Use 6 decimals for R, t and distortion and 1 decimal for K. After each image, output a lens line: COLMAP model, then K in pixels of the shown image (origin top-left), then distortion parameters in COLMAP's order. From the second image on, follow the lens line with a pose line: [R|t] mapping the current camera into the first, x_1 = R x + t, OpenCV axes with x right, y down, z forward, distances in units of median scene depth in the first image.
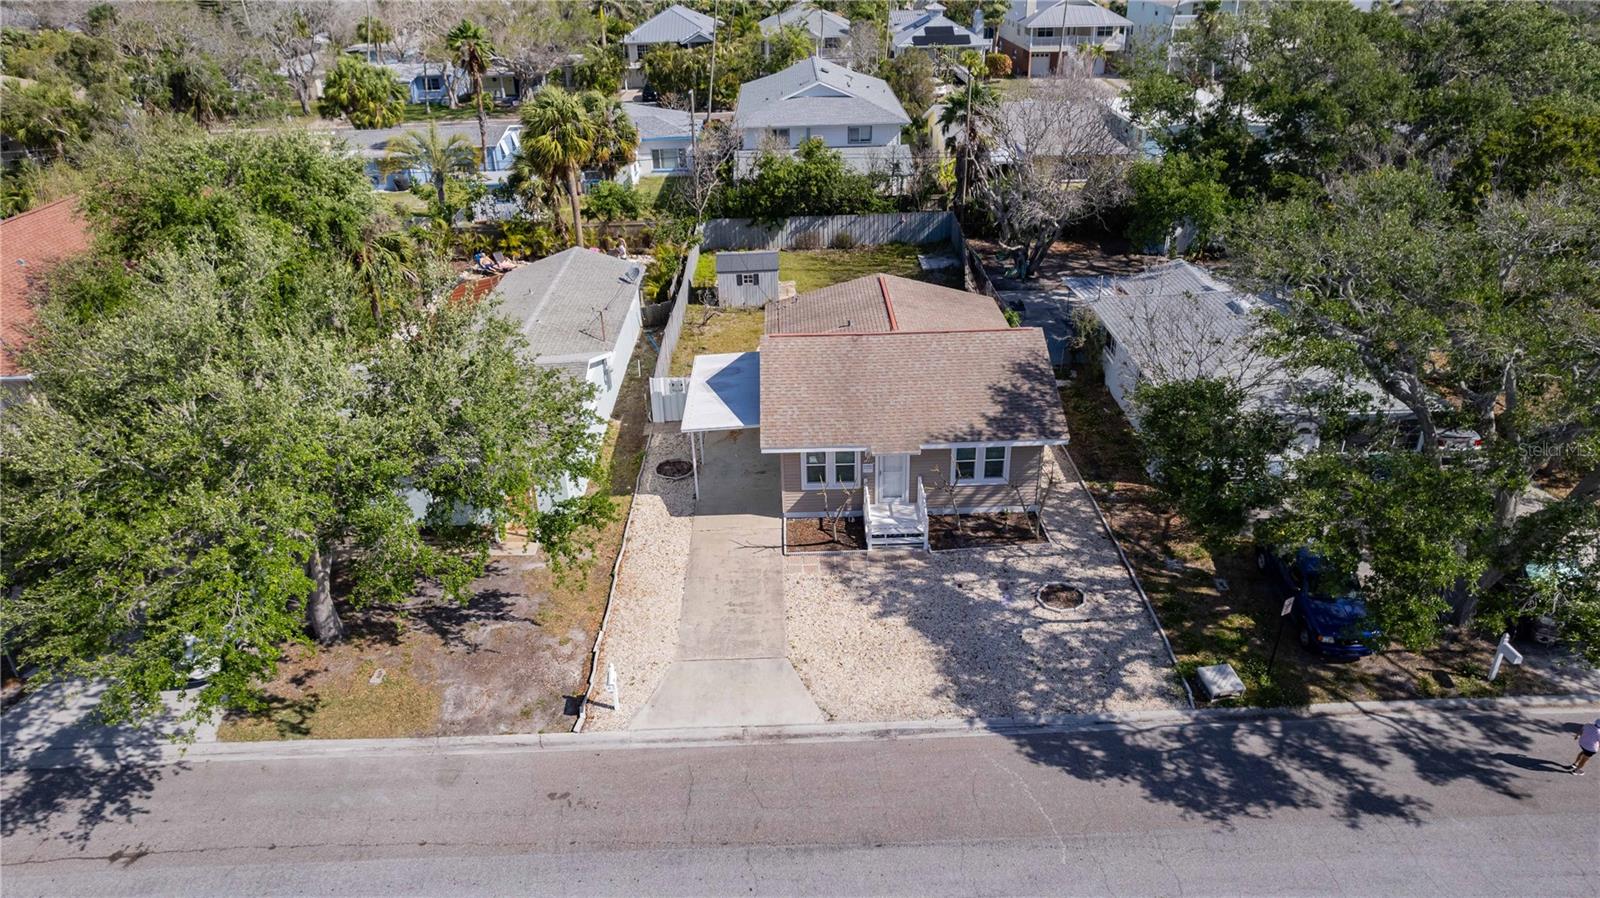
lens RADIAL K [[1031.9, 0, 796.4], [0, 1031.9, 441.0], [0, 0, 1]] dist [-0.063318, 0.062733]
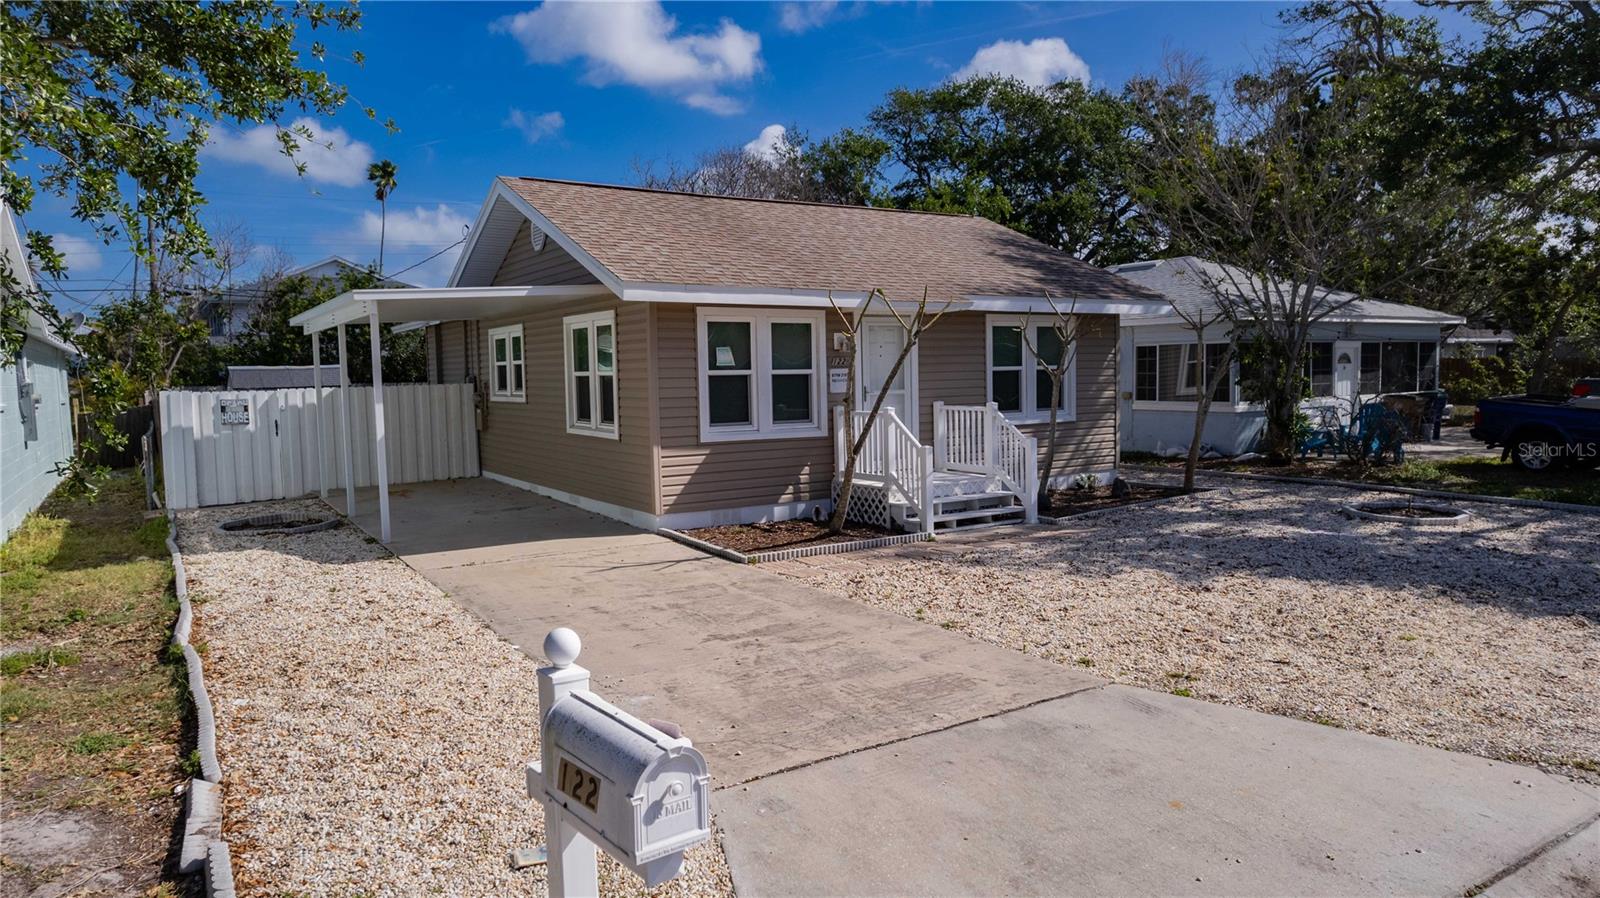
lens RADIAL K [[1031.9, 0, 798.2], [0, 1031.9, 445.4], [0, 0, 1]] dist [-0.063318, 0.062733]
pose [[0.853581, -0.031828, 0.519987, -0.182259], [0.233523, 0.915612, -0.327294, 0.203198], [-0.465689, 0.400801, 0.788982, 0.755322]]
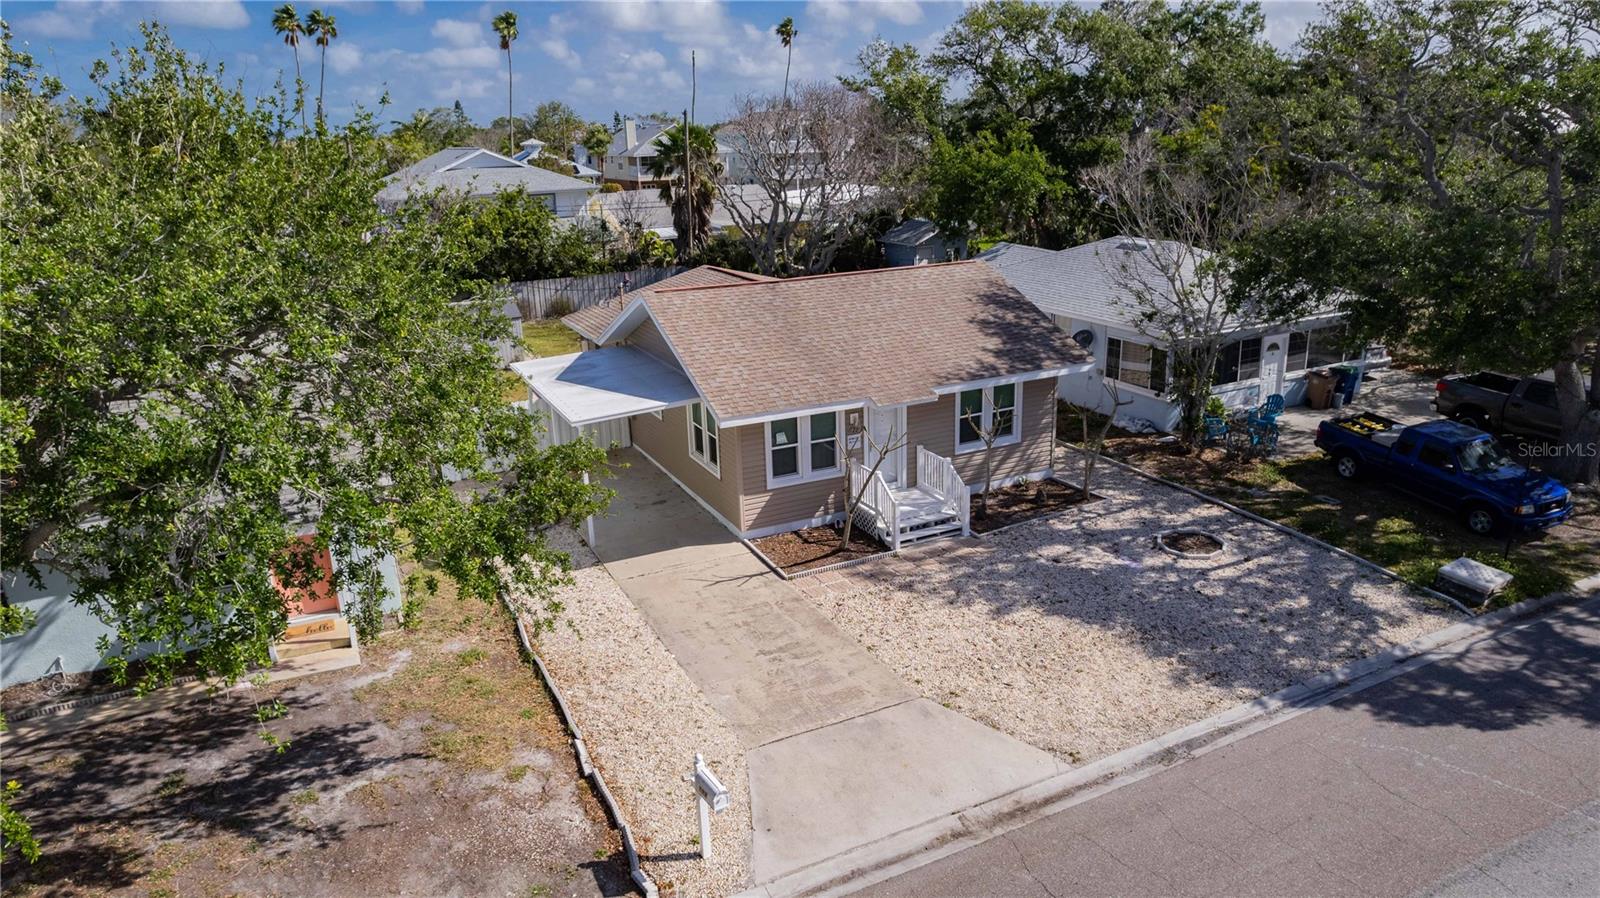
lens RADIAL K [[1031.9, 0, 798.9], [0, 1031.9, 452.1], [0, 0, 1]] dist [-0.063318, 0.062733]
pose [[0.905403, -0.130182, 0.404101, -0.266405], [0.198032, 0.971436, -0.130748, 0.127064], [-0.375537, 0.198404, 0.905322, 0.434818]]
